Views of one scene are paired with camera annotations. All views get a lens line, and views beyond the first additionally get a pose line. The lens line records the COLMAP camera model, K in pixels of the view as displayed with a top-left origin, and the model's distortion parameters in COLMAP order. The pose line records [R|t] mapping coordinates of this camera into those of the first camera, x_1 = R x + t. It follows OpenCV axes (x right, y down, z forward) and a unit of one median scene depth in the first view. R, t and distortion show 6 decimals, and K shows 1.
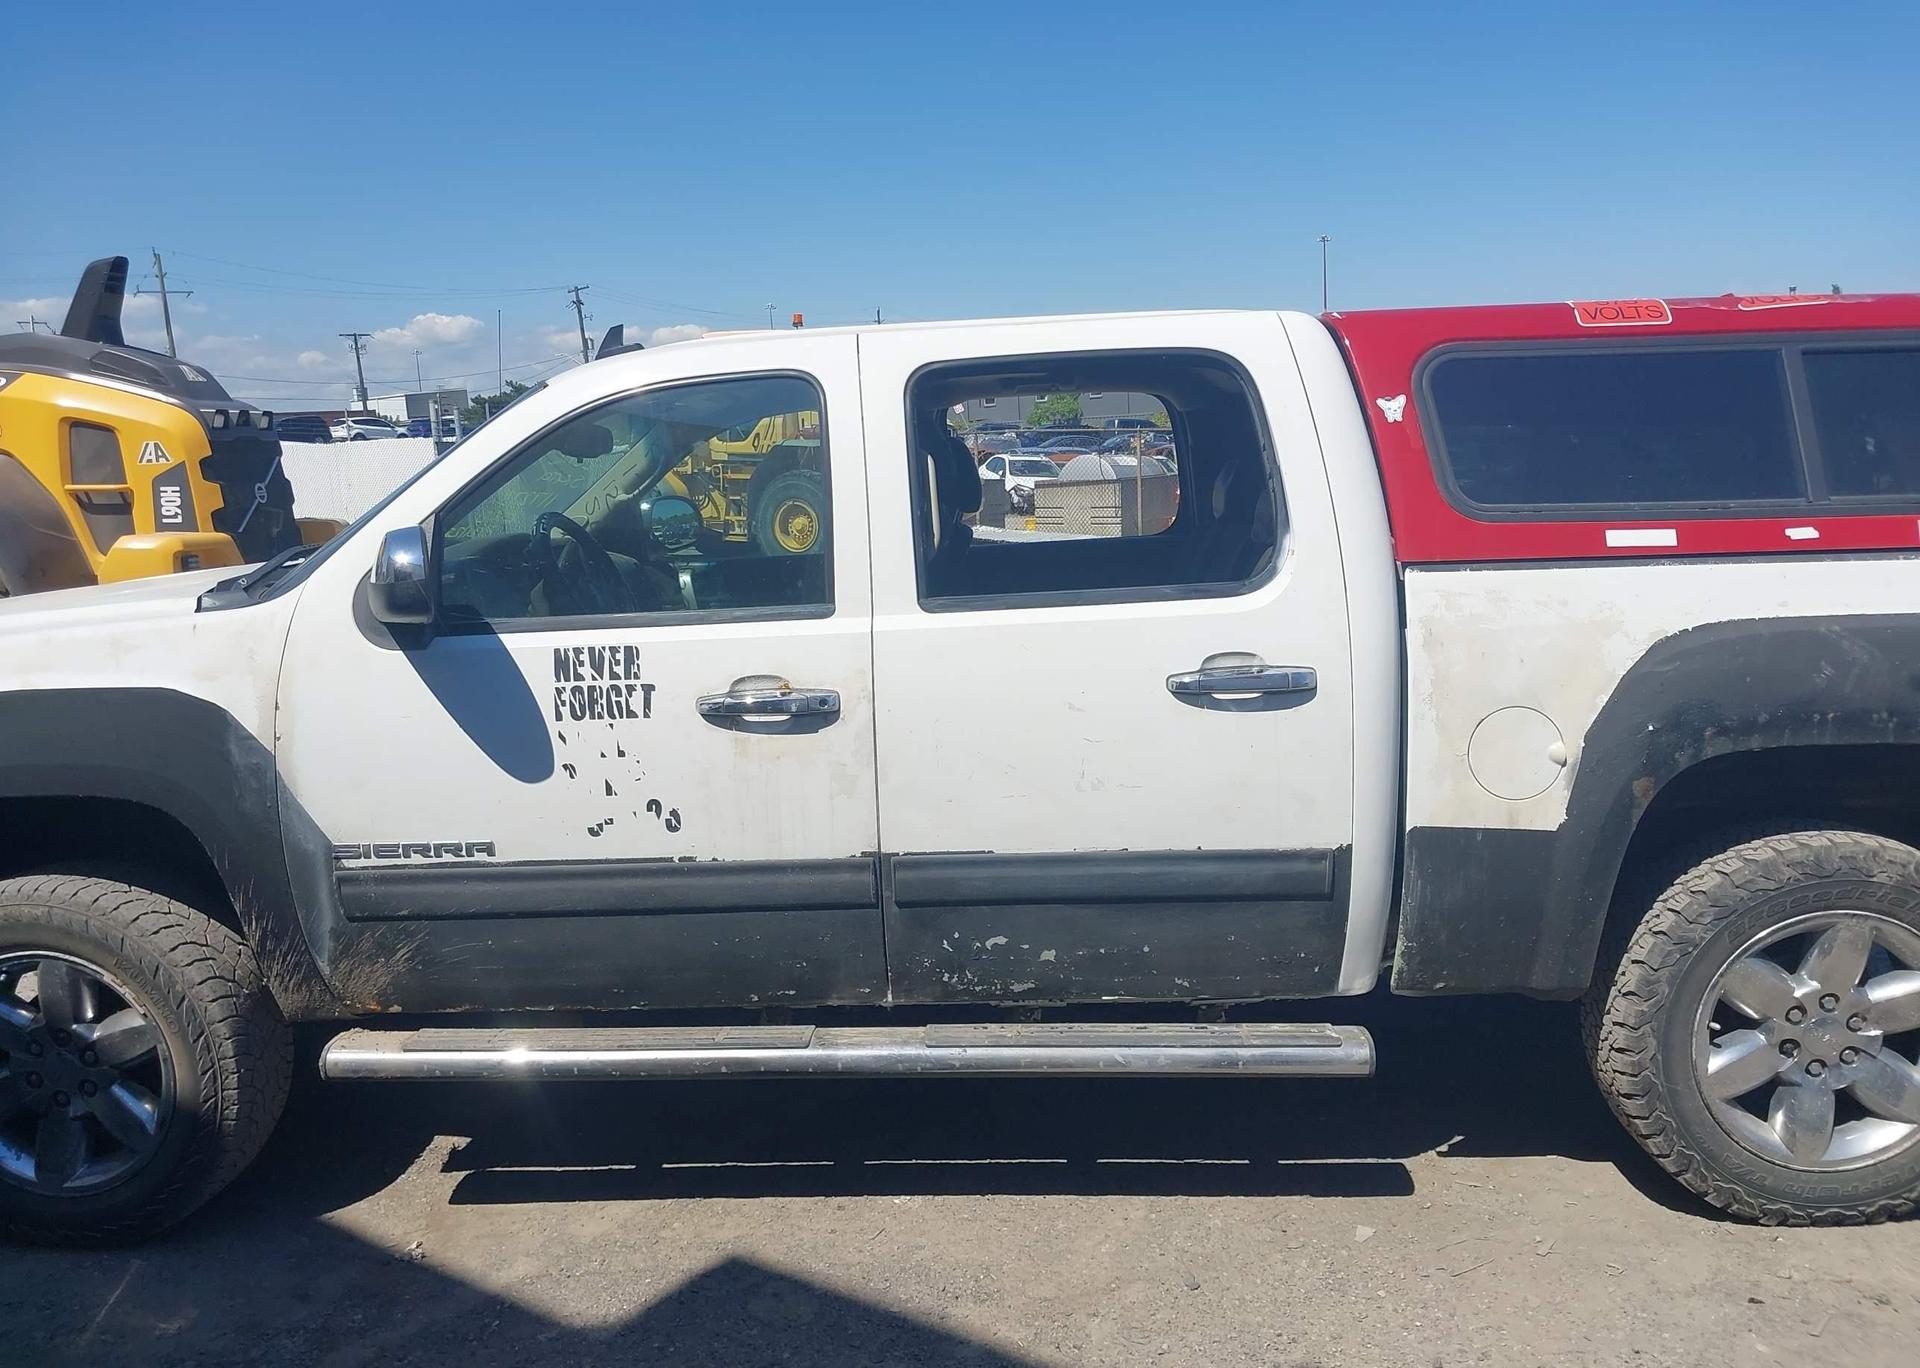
lens RADIAL K [[1499.0, 0, 981.3], [0, 1499.0, 728.2], [0, 0, 1]] dist [0.030800, -0.038999]
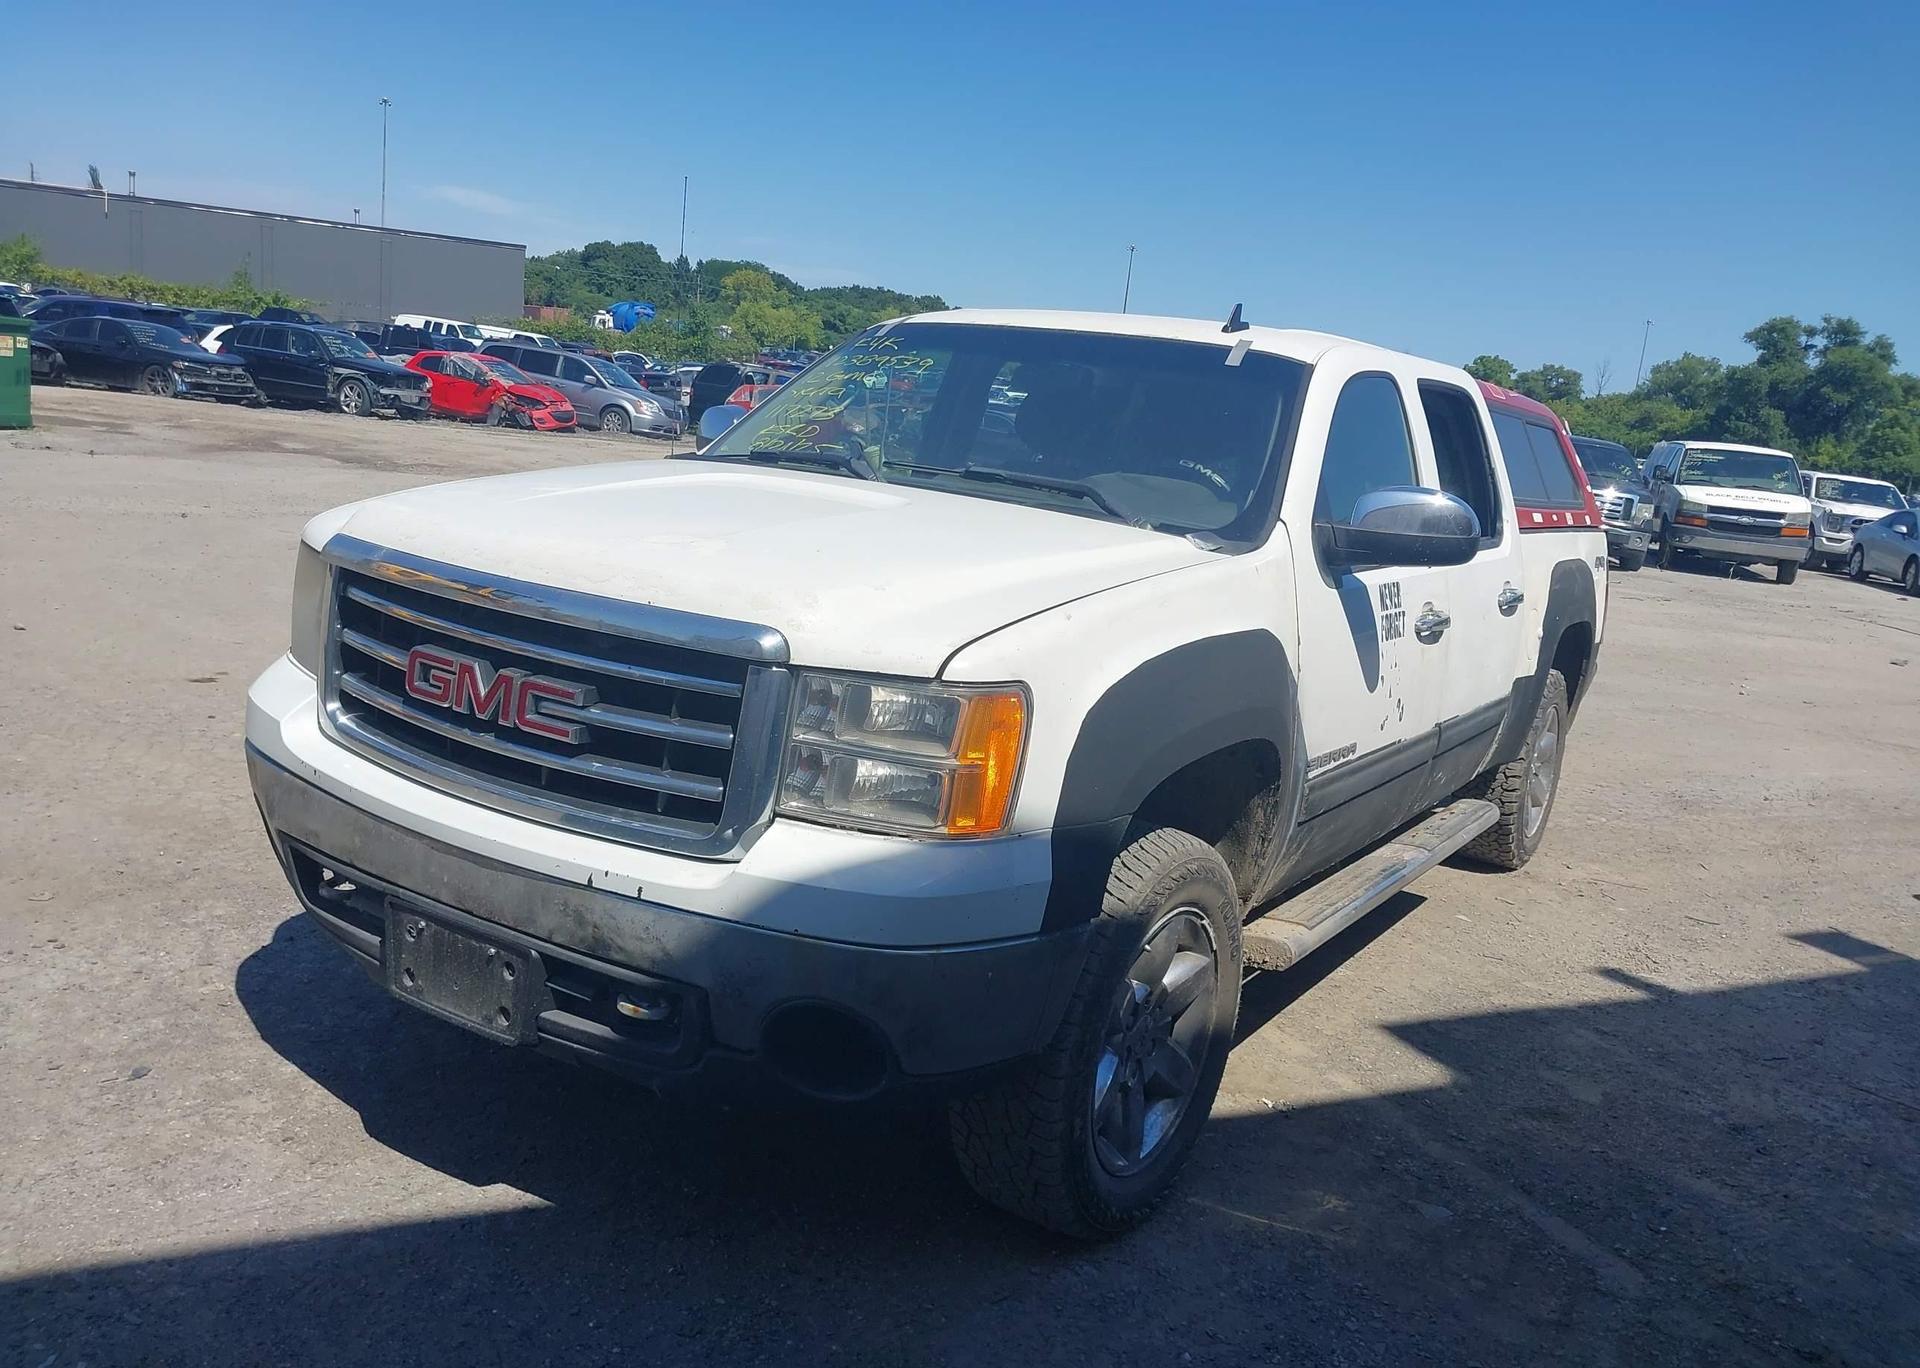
lens RADIAL K [[1499.0, 0, 955.2], [0, 1499.0, 705.5], [0, 0, 1]] dist [0.030800, -0.038999]
pose [[0.503412, -0.082824, 0.860068, -1.546073], [0.032620, 0.996507, 0.076870, -0.059953], [-0.863431, -0.010642, 0.504355, 0.663305]]
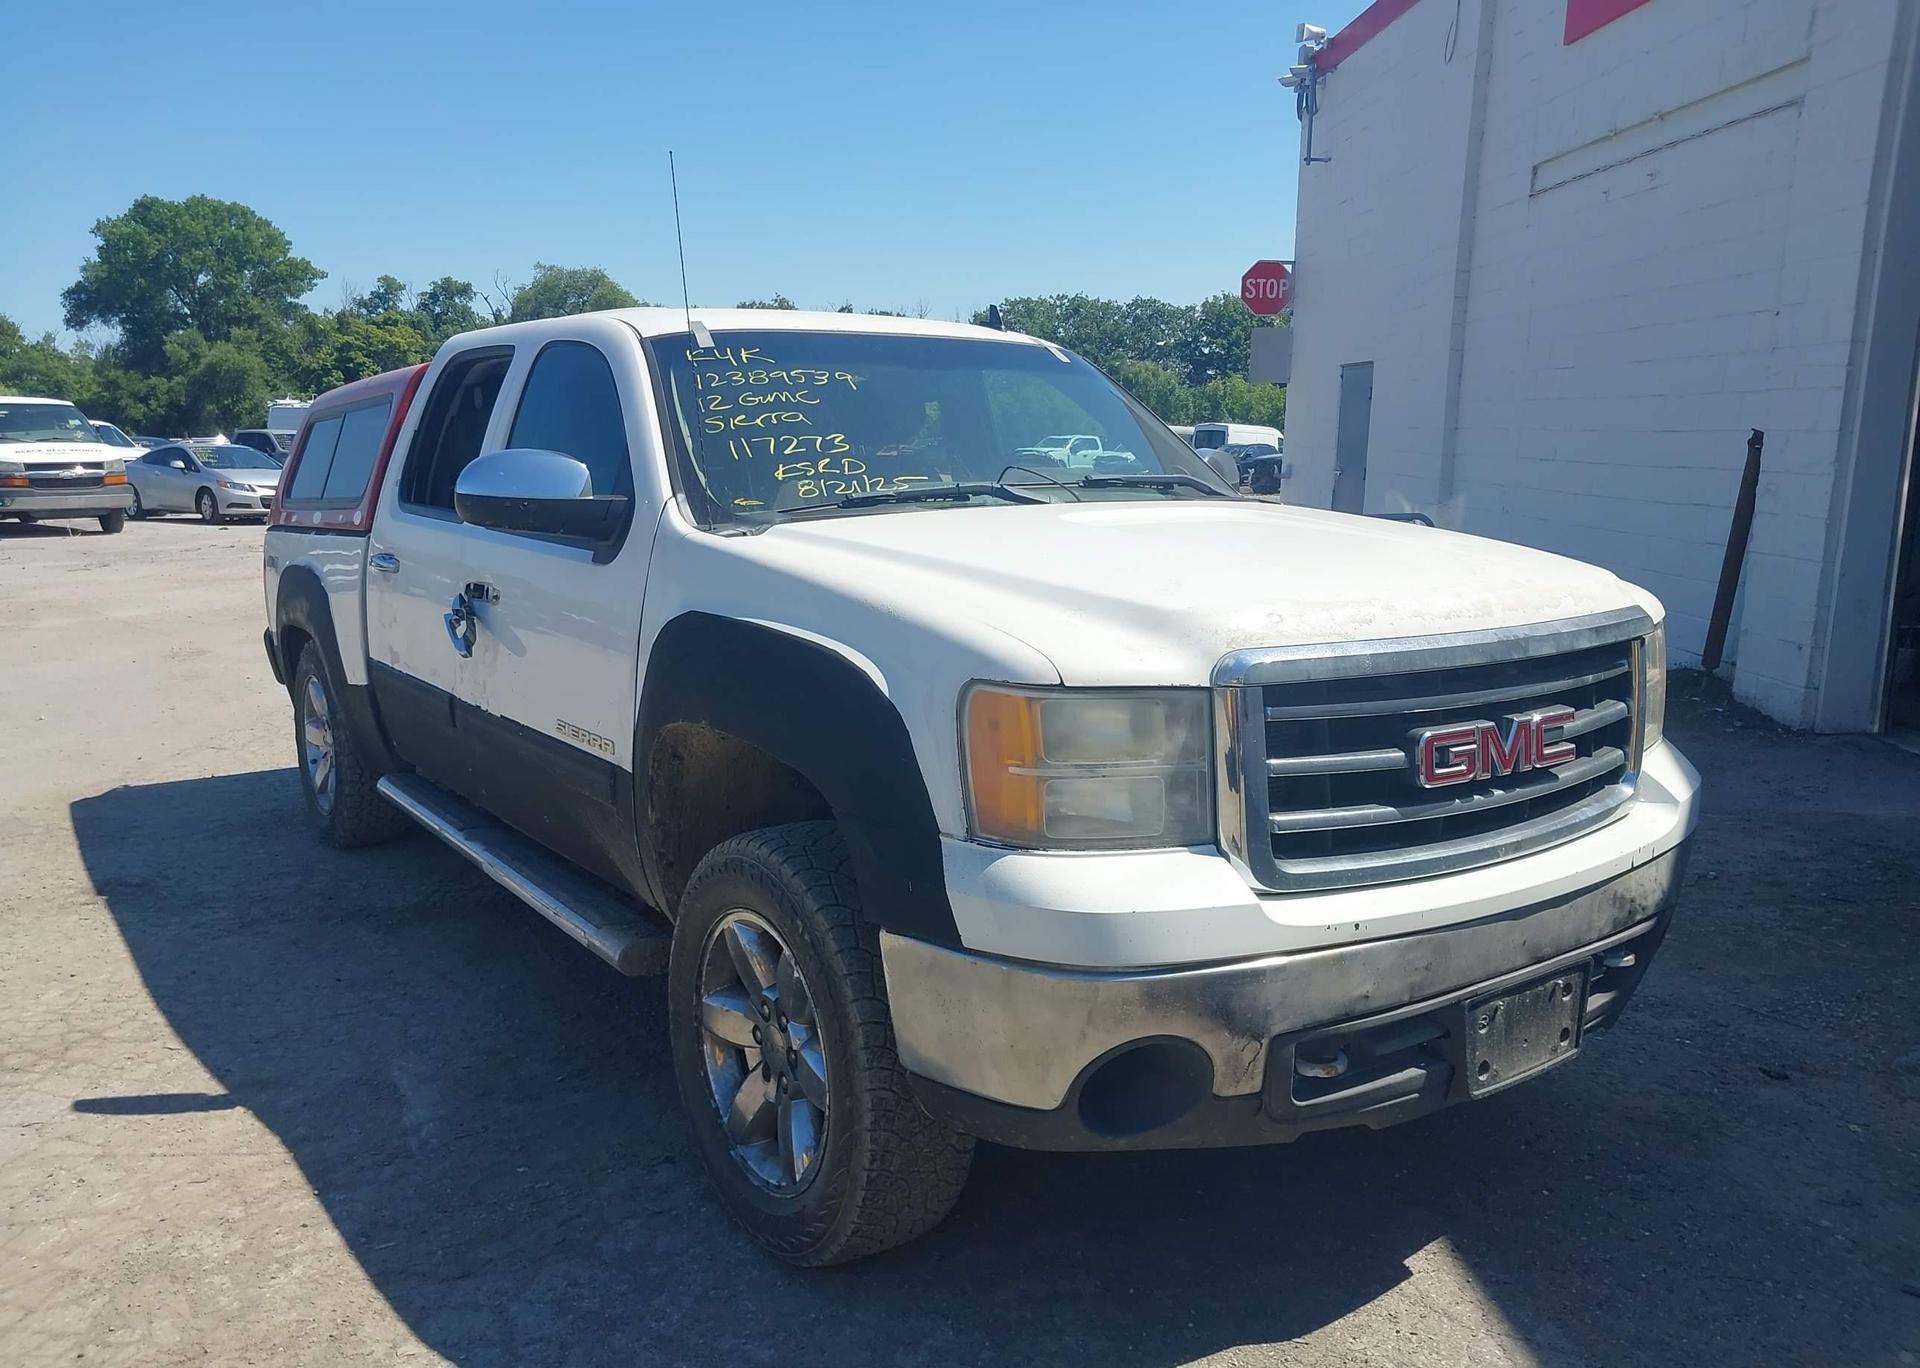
lens RADIAL K [[1499.0, 0, 947.2], [0, 1499.0, 703.8], [0, 0, 1]] dist [0.030800, -0.038999]
pose [[-0.598564, -0.100510, 0.794744, -1.419598], [0.165965, 0.955013, 0.245776, -0.296950], [-0.783694, 0.279012, -0.554955, 2.061853]]
